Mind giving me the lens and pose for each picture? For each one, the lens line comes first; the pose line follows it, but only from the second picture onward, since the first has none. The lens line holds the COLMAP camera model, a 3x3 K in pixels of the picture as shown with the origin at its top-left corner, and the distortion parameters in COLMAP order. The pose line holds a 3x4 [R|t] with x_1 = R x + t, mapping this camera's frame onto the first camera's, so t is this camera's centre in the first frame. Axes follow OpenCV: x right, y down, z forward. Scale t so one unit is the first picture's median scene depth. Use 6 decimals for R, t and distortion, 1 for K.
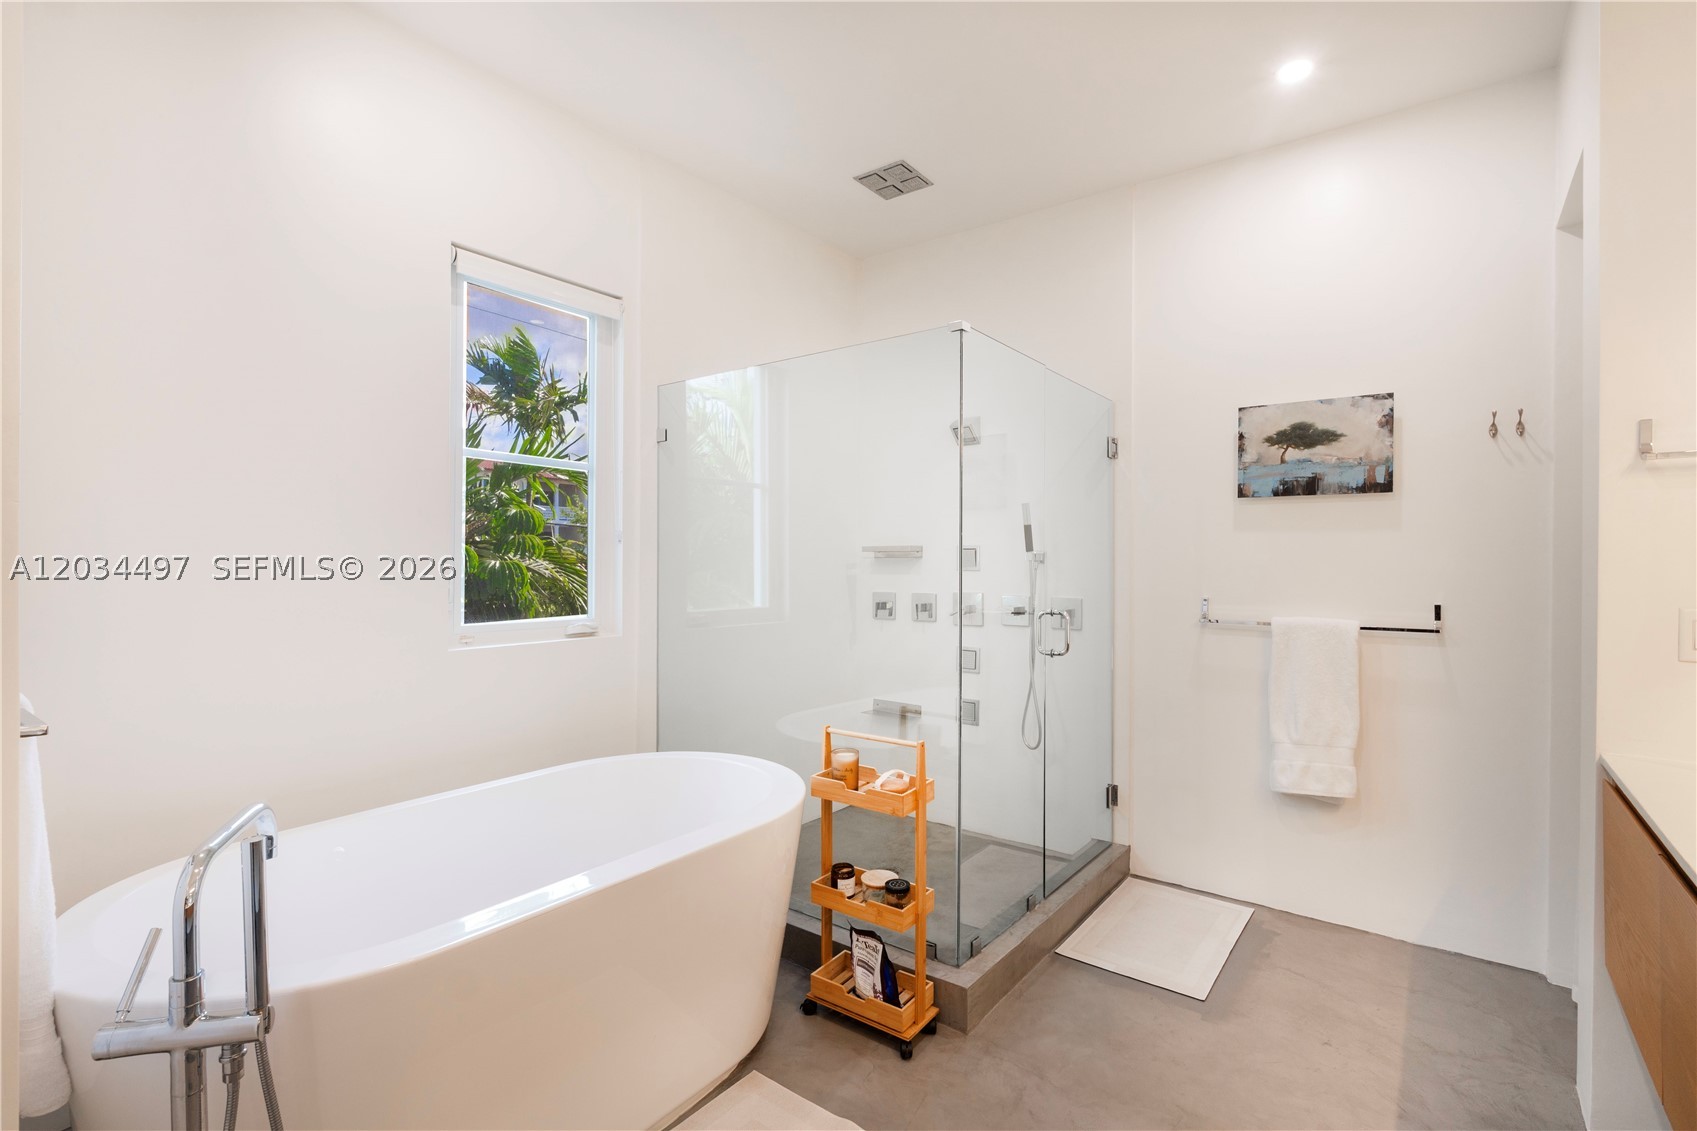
lens RADIAL K [[783.2, 0, 845.6], [0, 783.2, 564.0], [0, 0, 1]] dist [-0.005127, 0.000201]
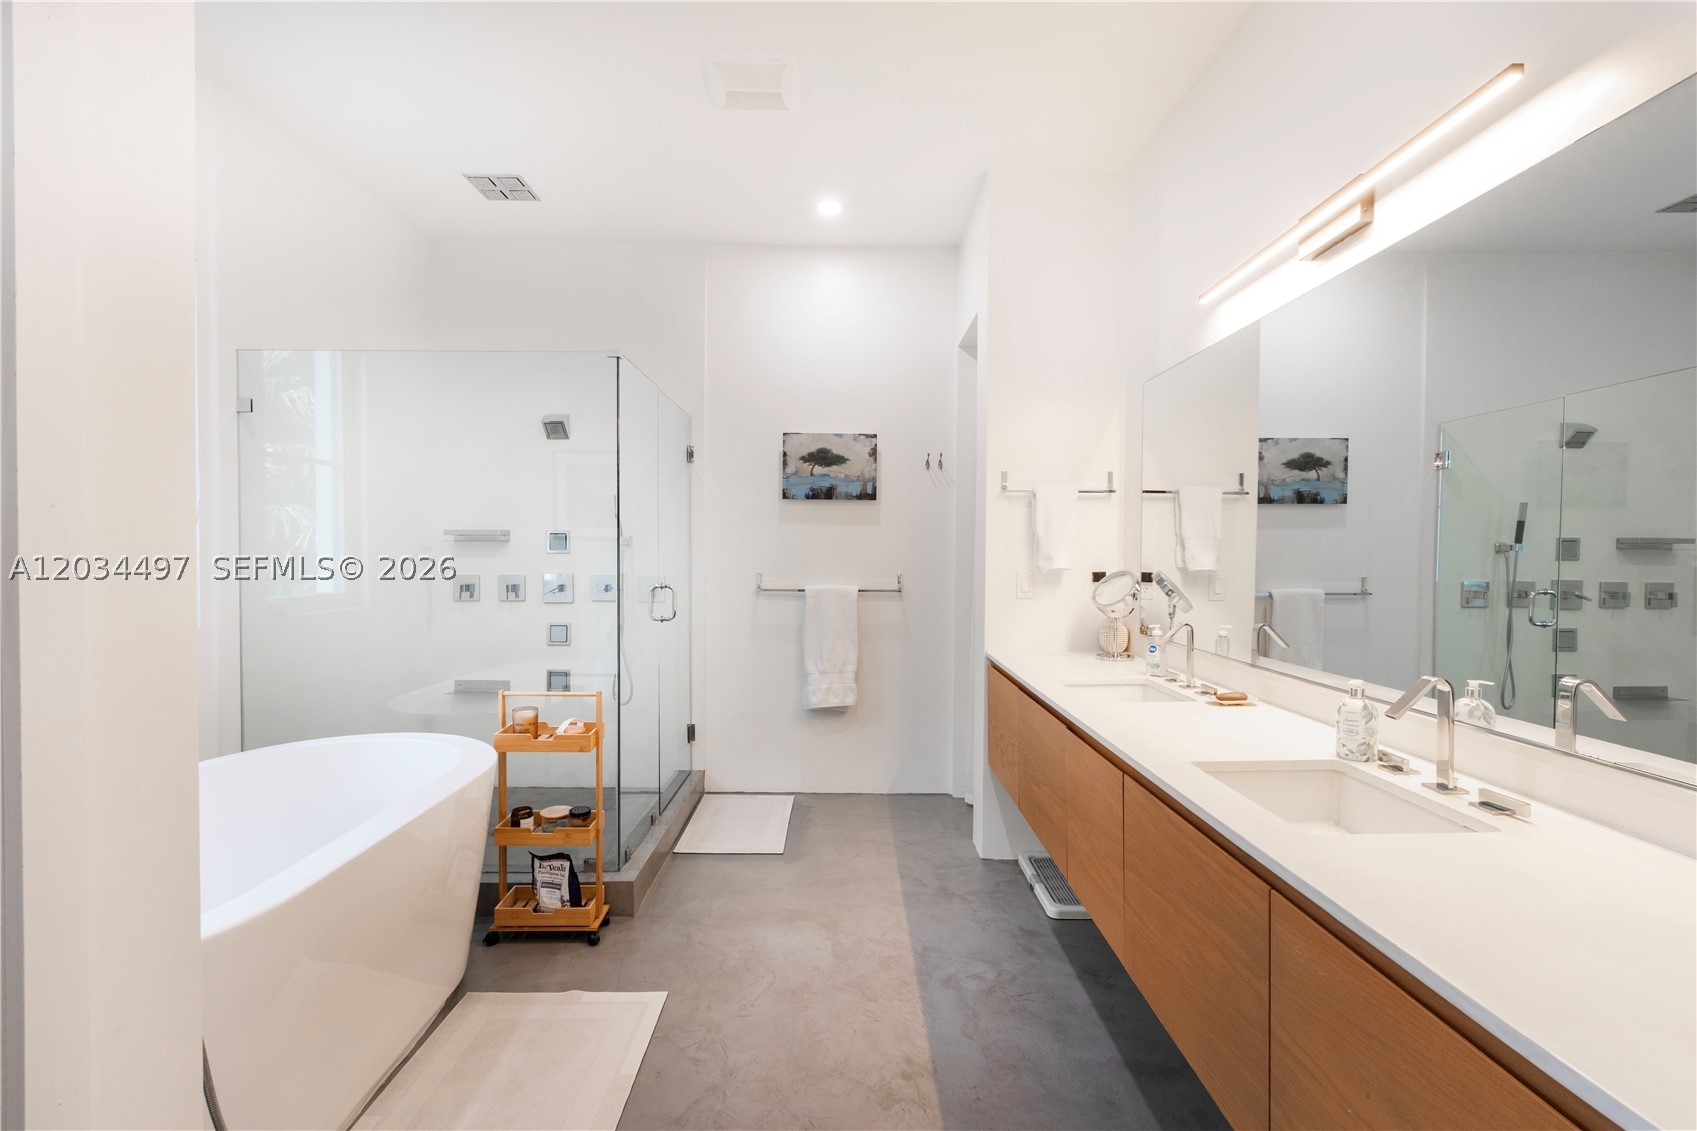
lens RADIAL K [[783.2, 0, 845.6], [0, 783.2, 564.0], [0, 0, 1]] dist [-0.005127, 0.000201]
pose [[0.792415, -0.011670, 0.609870, -0.267568], [-0.001102, 0.999788, 0.020563, 0.000486], [-0.609981, -0.016967, 0.792234, -0.163987]]
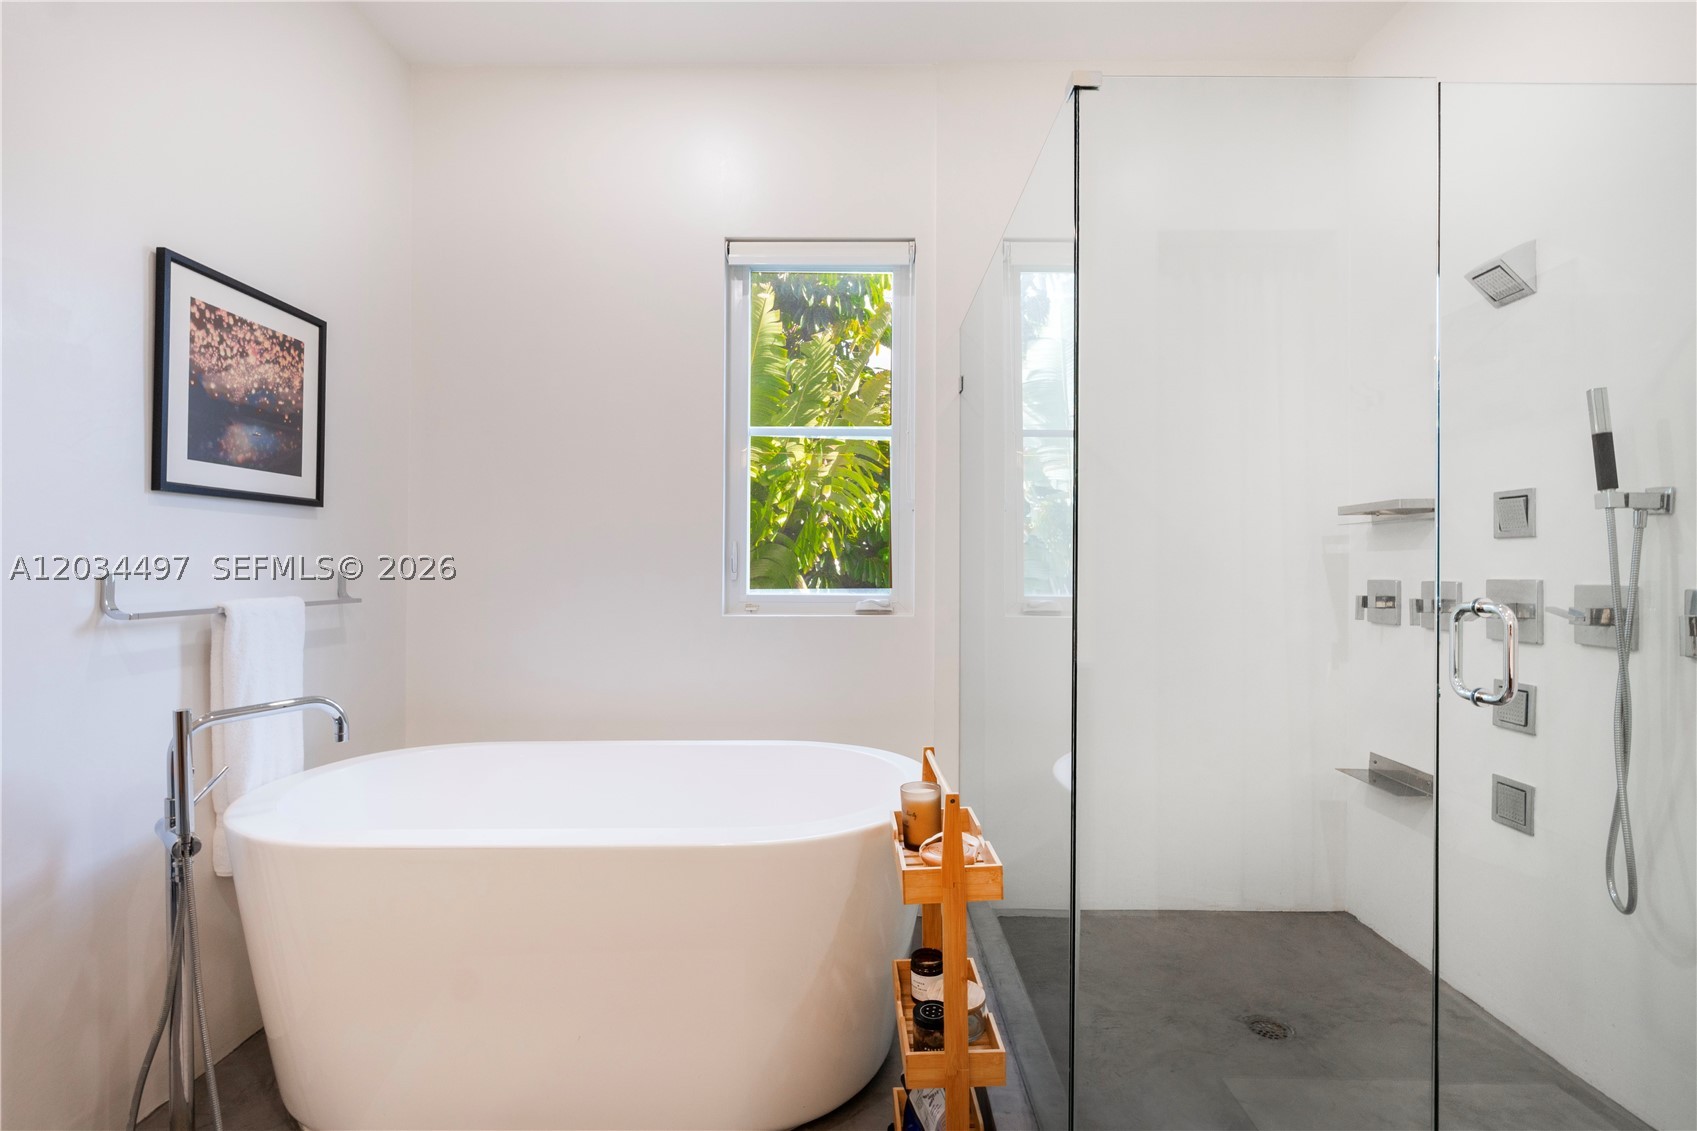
lens RADIAL K [[782.4, 0, 849.9], [0, 782.4, 560.1], [0, 0, 1]] dist [-0.001878, -0.000166]
pose [[0.607109, -0.006618, -0.794591, 0.414875], [-0.001588, 0.999953, -0.009542, 0.039976], [0.794617, 0.007055, 0.607070, 0.439121]]
